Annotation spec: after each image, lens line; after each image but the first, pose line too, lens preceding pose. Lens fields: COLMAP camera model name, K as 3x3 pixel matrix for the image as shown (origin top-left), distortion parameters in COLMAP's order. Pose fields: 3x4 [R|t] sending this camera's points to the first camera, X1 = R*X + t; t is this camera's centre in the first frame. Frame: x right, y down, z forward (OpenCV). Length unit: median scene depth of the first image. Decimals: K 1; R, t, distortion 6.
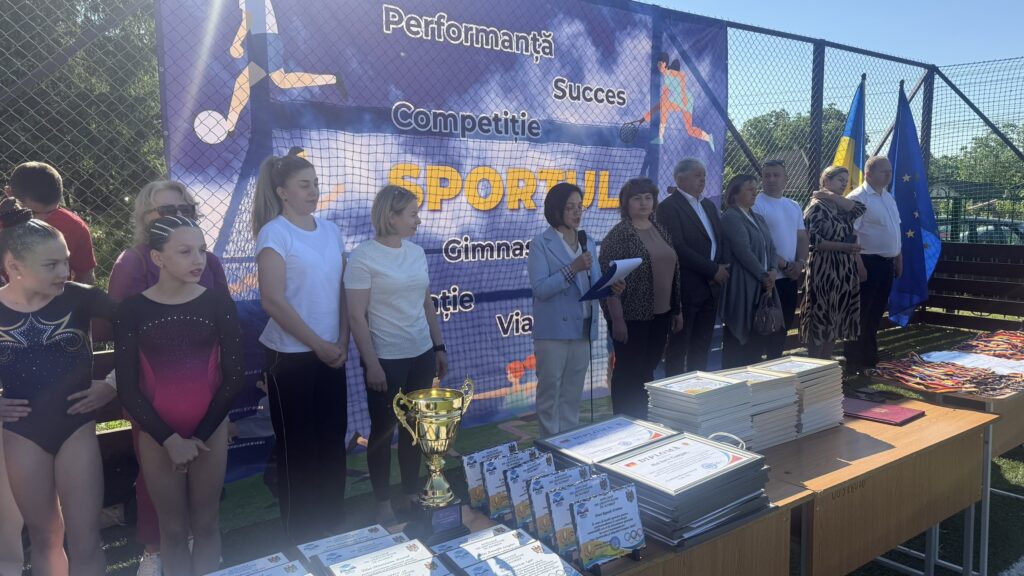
lens RADIAL K [[764.2, 0, 512.0], [0, 764.2, 288.0], [0, 0, 1]] dist [0.185909, -0.299953]
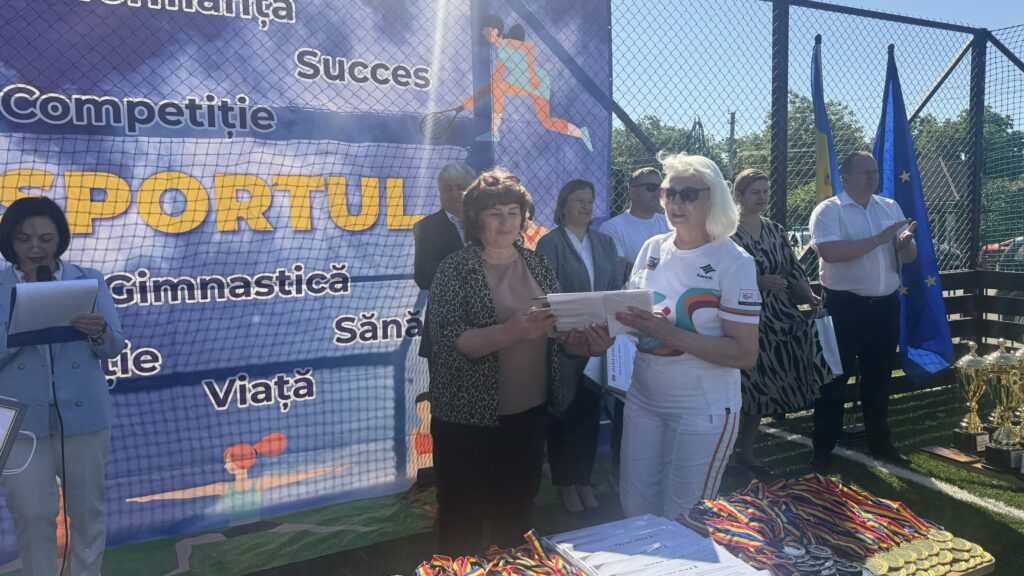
lens RADIAL K [[764.2, 0, 512.0], [0, 764.2, 288.0], [0, 0, 1]] dist [0.185909, -0.299953]
pose [[0.981156, -0.007542, -0.193069, 0.390191], [-0.000263, 0.999185, -0.040369, -0.020296], [0.193216, 0.039659, 0.980354, 0.333550]]
